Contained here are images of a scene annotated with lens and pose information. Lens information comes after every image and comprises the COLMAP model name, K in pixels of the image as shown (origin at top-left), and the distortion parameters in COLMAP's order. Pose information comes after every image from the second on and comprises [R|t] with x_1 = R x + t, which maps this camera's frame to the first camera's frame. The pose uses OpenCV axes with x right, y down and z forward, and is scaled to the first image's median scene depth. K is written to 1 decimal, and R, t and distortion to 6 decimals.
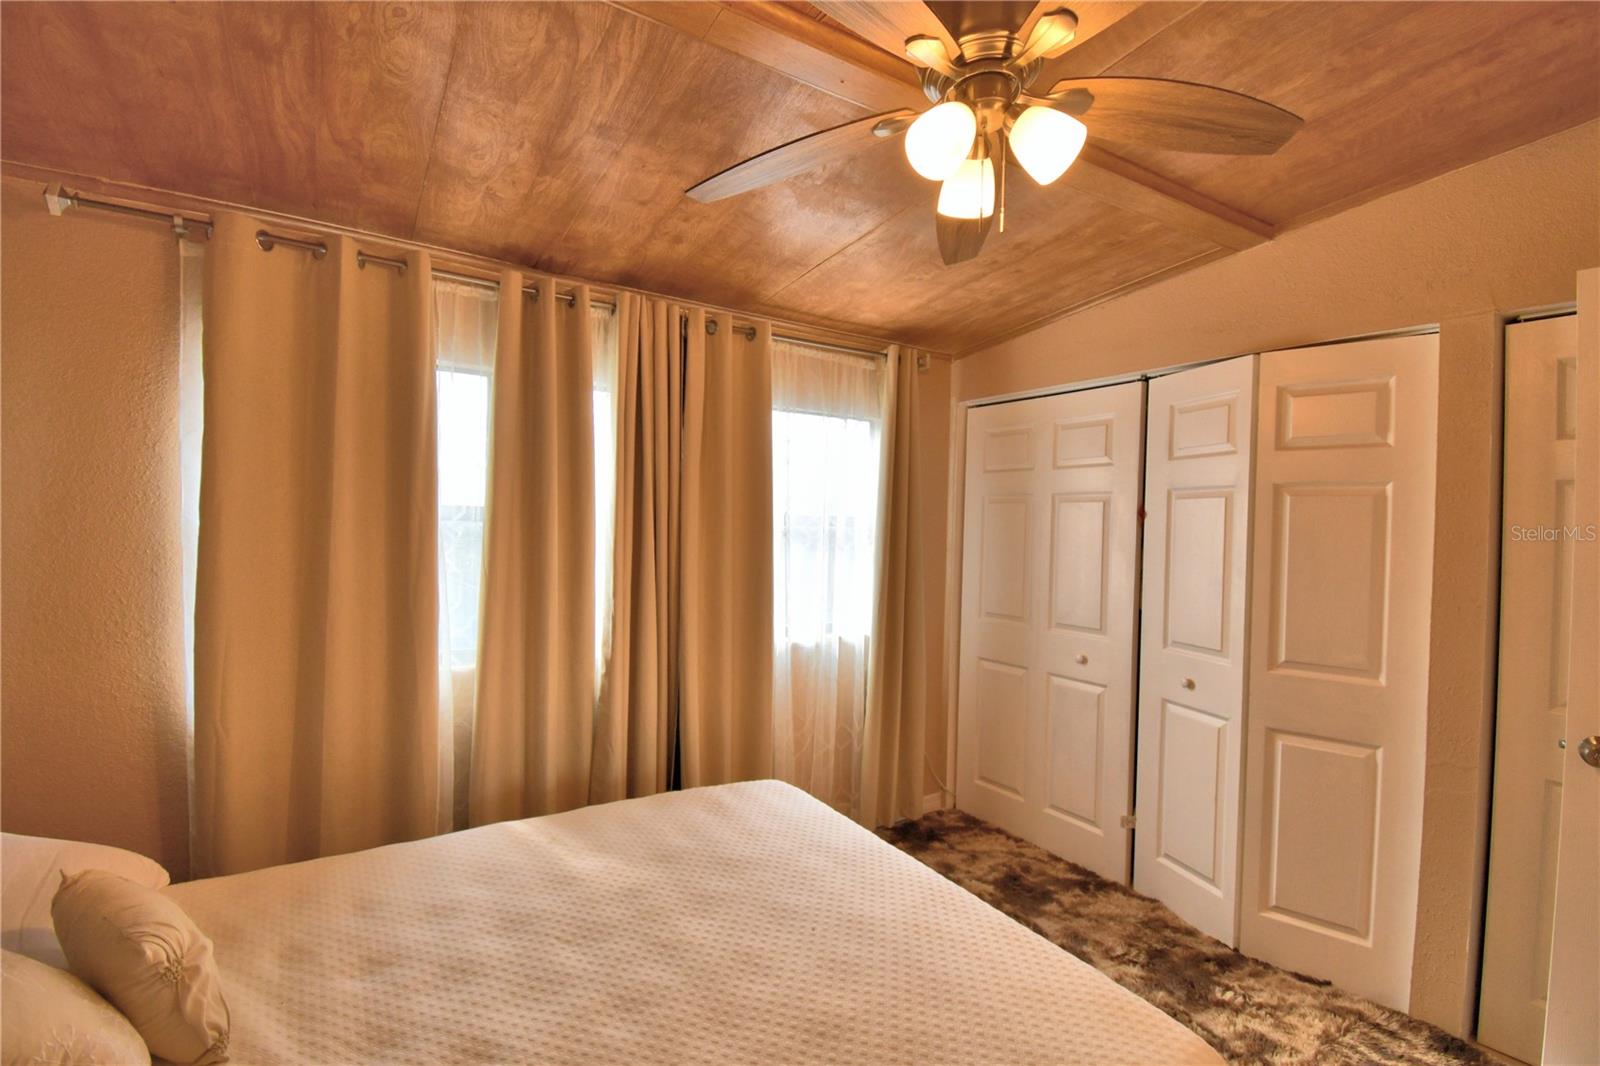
lens RADIAL K [[705.3, 0, 793.3], [0, 705.3, 531.3], [0, 0, 1]] dist [0.022400, -0.026660]
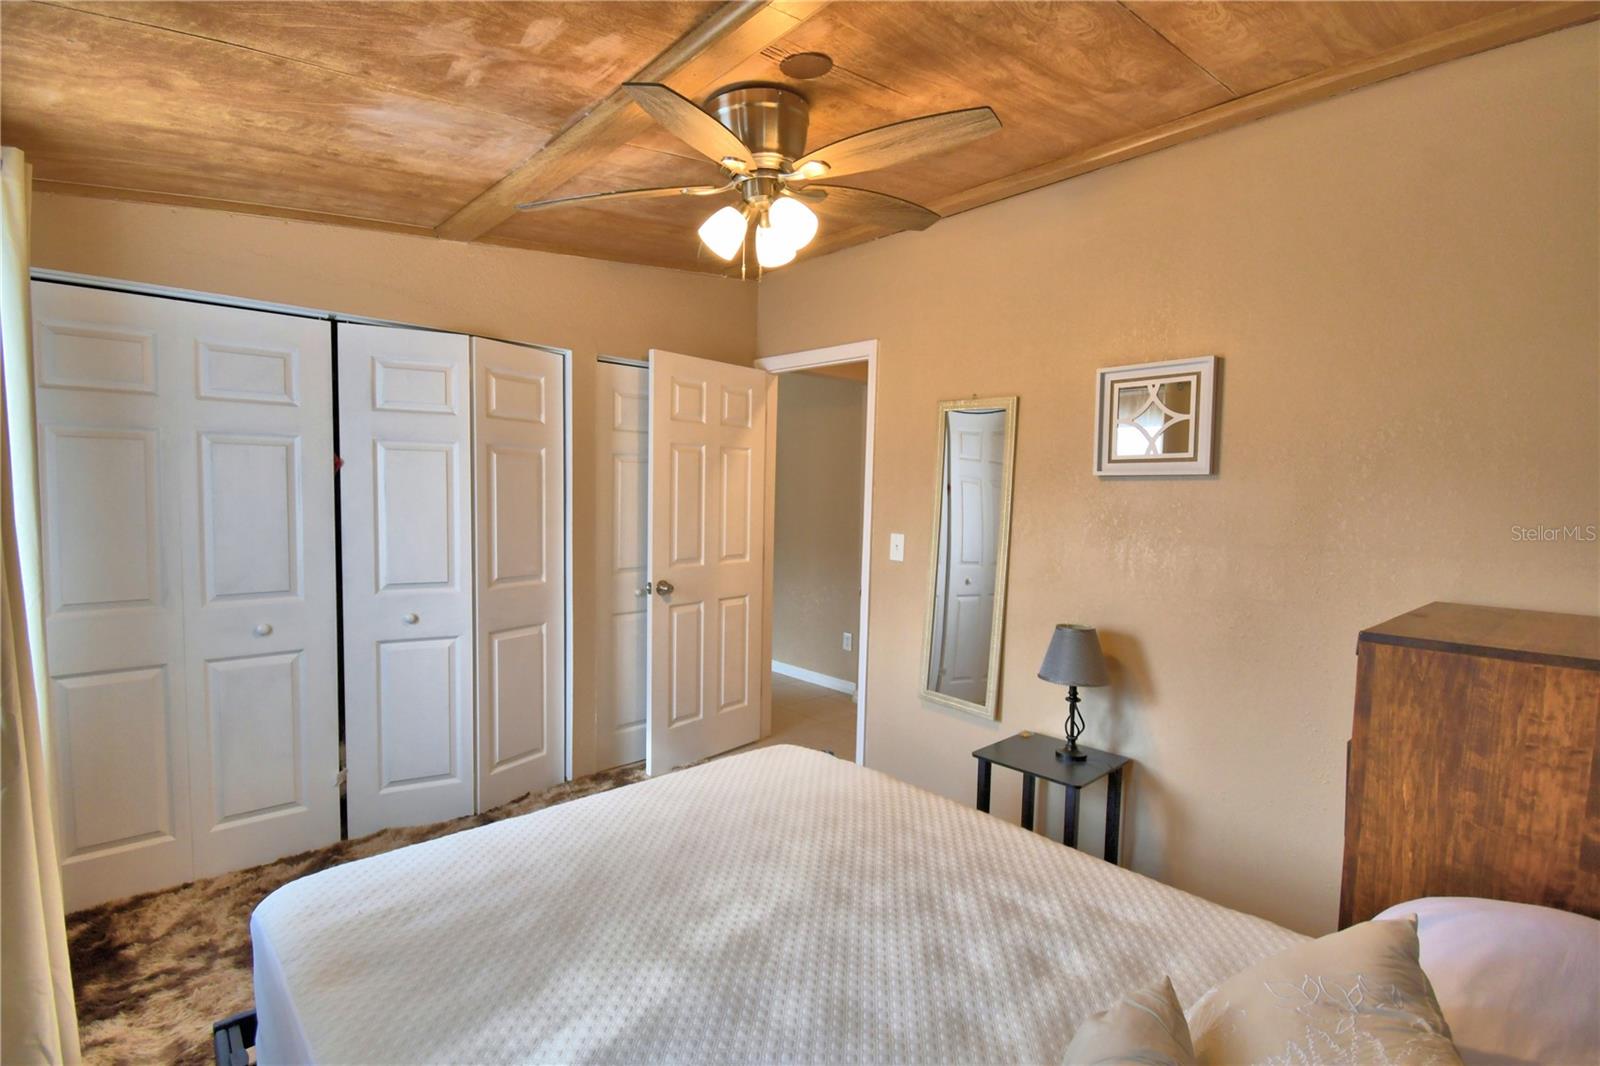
lens RADIAL K [[705.3, 0, 793.3], [0, 705.3, 531.3], [0, 0, 1]] dist [0.022400, -0.026660]
pose [[-0.143225, -0.081599, 0.986321, -0.564542], [-0.010167, 0.996664, 0.080978, -0.015397], [-0.989638, 0.001571, -0.143577, 0.529681]]
